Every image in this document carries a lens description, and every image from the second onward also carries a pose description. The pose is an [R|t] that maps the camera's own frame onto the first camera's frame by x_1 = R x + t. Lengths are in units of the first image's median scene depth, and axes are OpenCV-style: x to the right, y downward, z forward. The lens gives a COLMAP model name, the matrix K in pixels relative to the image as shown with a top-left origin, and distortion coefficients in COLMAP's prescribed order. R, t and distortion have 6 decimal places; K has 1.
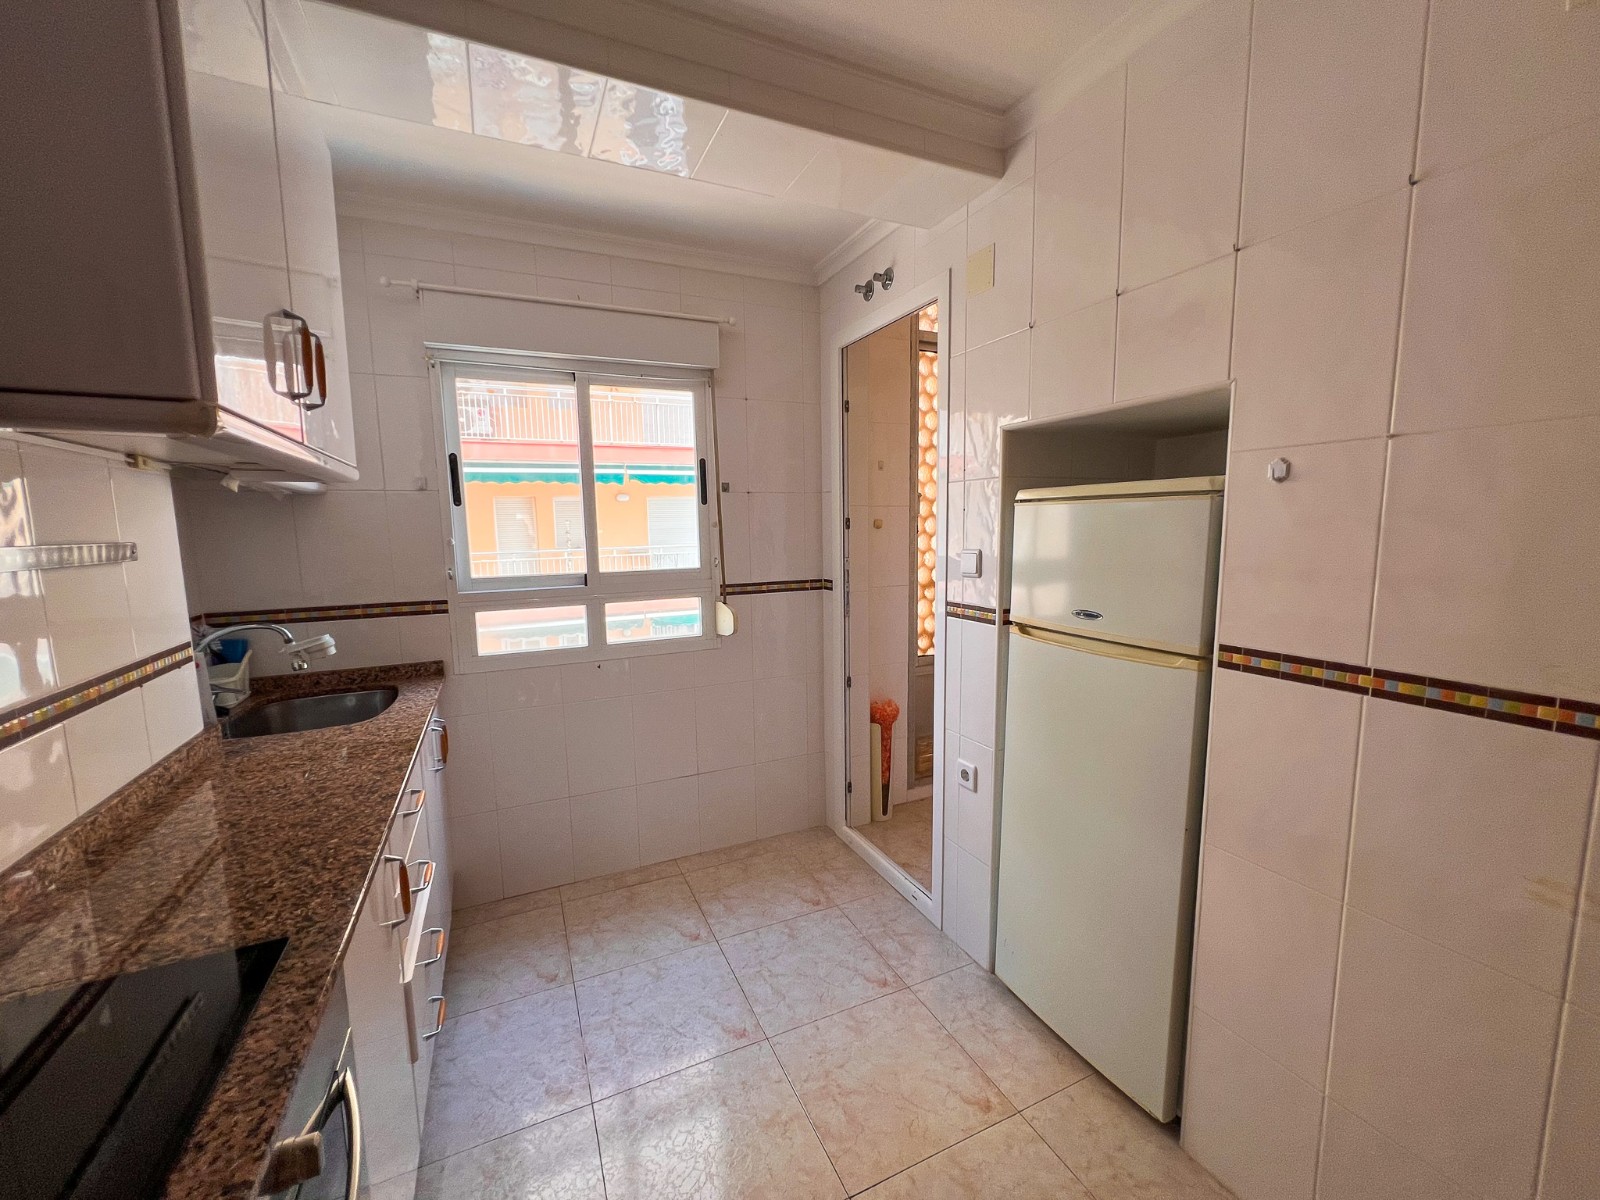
lens RADIAL K [[644.7, 0, 799.0], [0, 644.7, 603.0], [0, 0, 1]] dist [-0.000141, -0.000153]
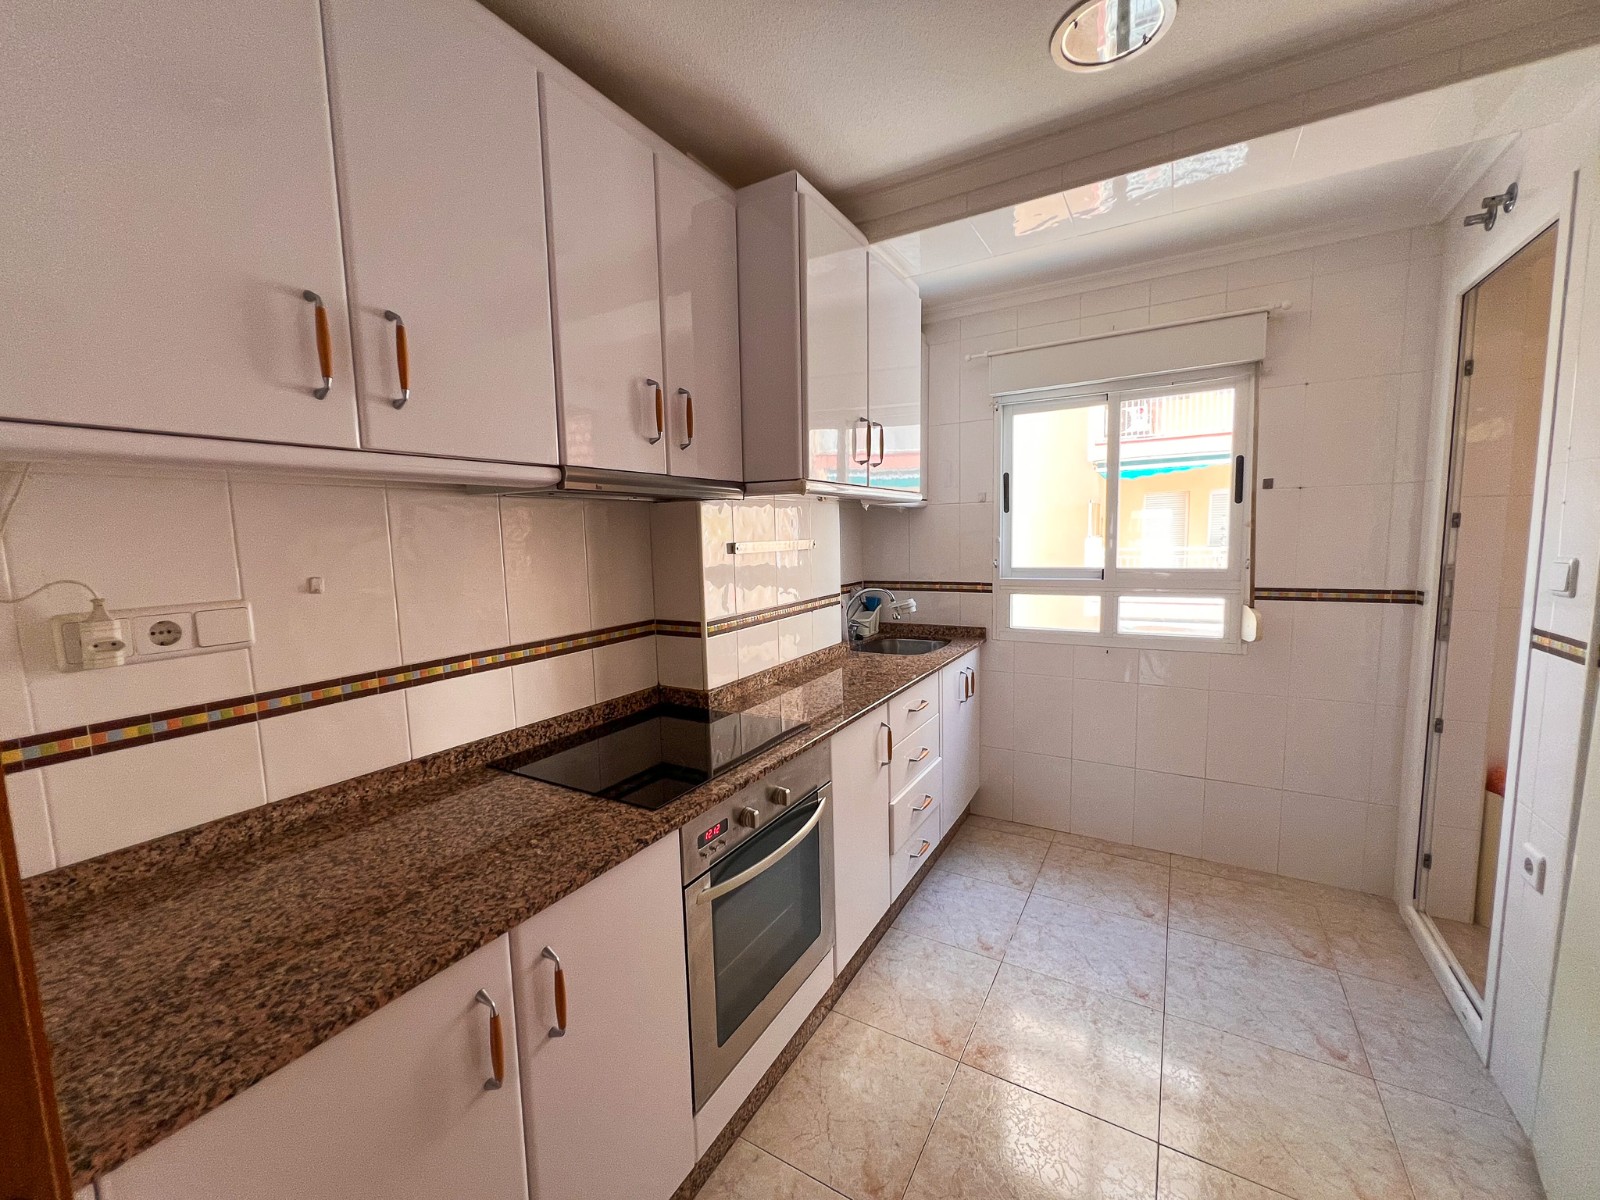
lens RADIAL K [[644.7, 0, 792.0], [0, 644.7, 602.1], [0, 0, 1]] dist [-0.000141, -0.000153]
pose [[0.565125, 0.090093, -0.820071, 0.319634], [-0.085381, 0.995069, 0.050481, 0.003154], [0.820575, 0.041491, 0.570030, -0.102680]]
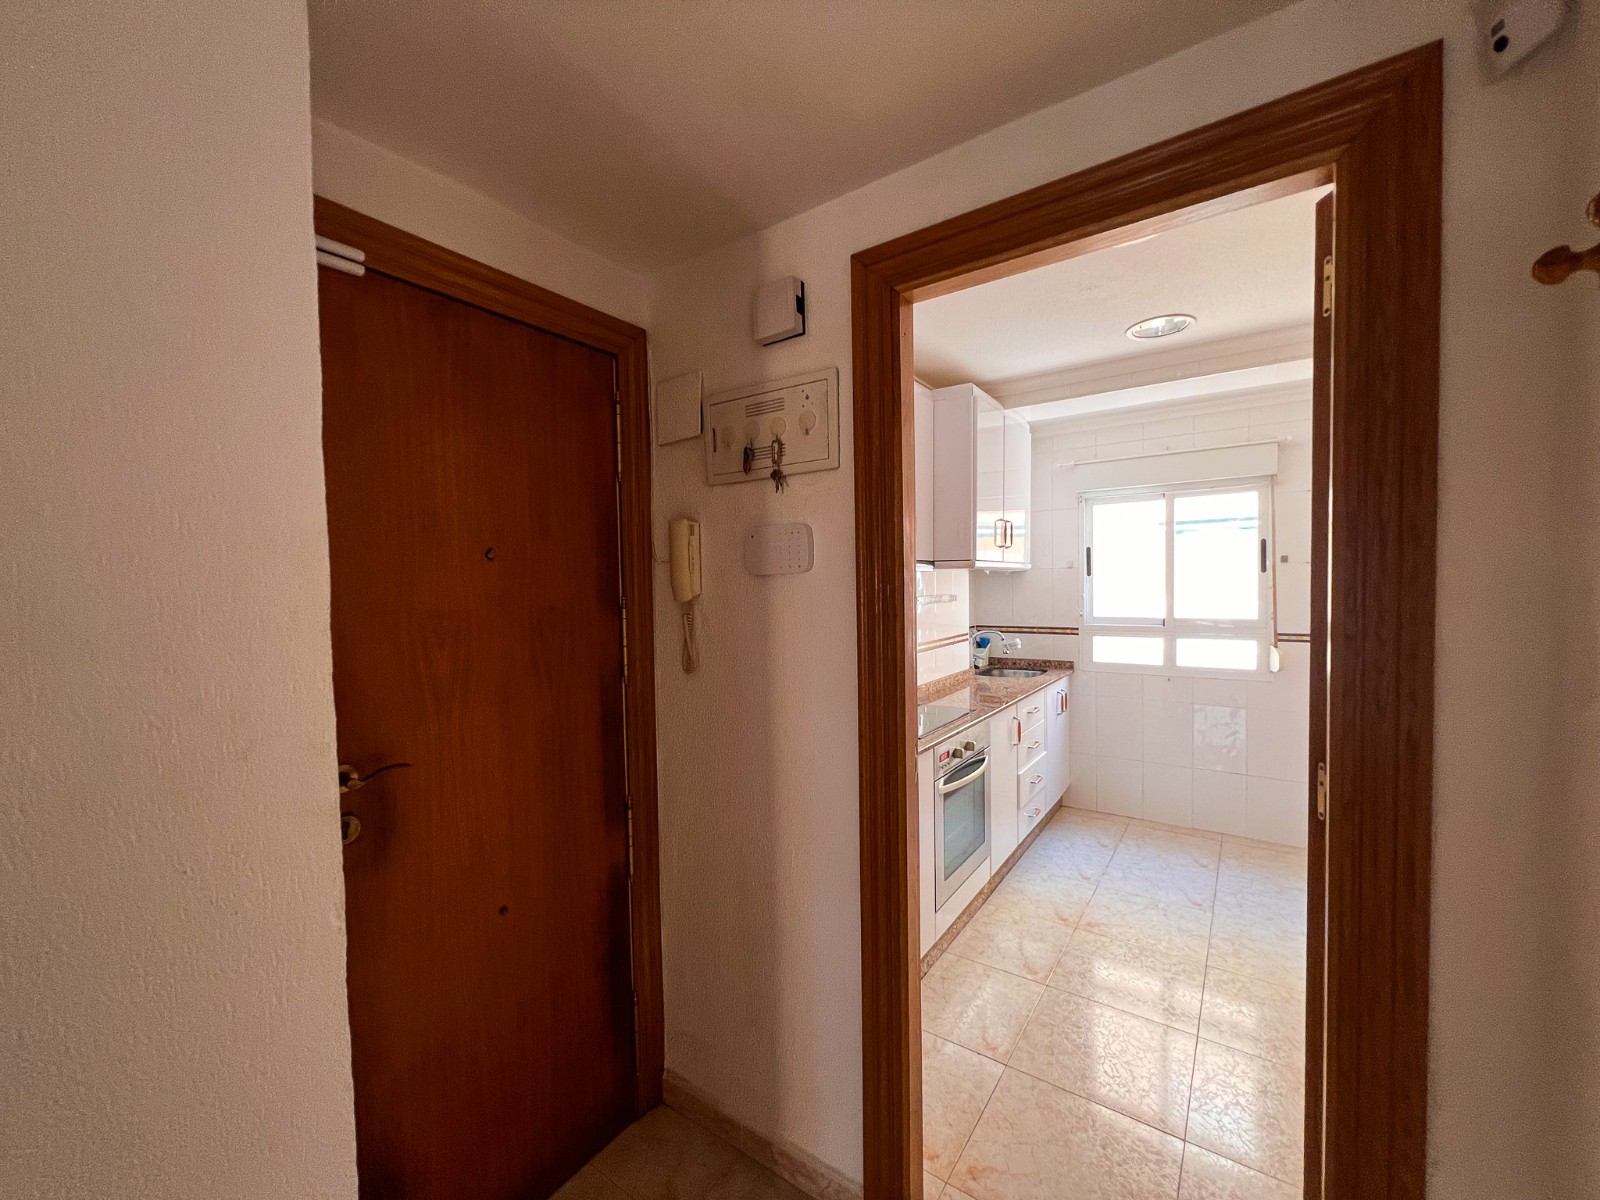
lens RADIAL K [[644.7, 0, 792.0], [0, 644.7, 603.0], [0, 0, 1]] dist [-0.000141, -0.000153]
pose [[0.499275, 0.036715, -0.865665, 0.605920], [-0.099276, 0.994946, -0.015059, 0.033058], [0.860737, 0.093458, 0.500397, -0.590247]]
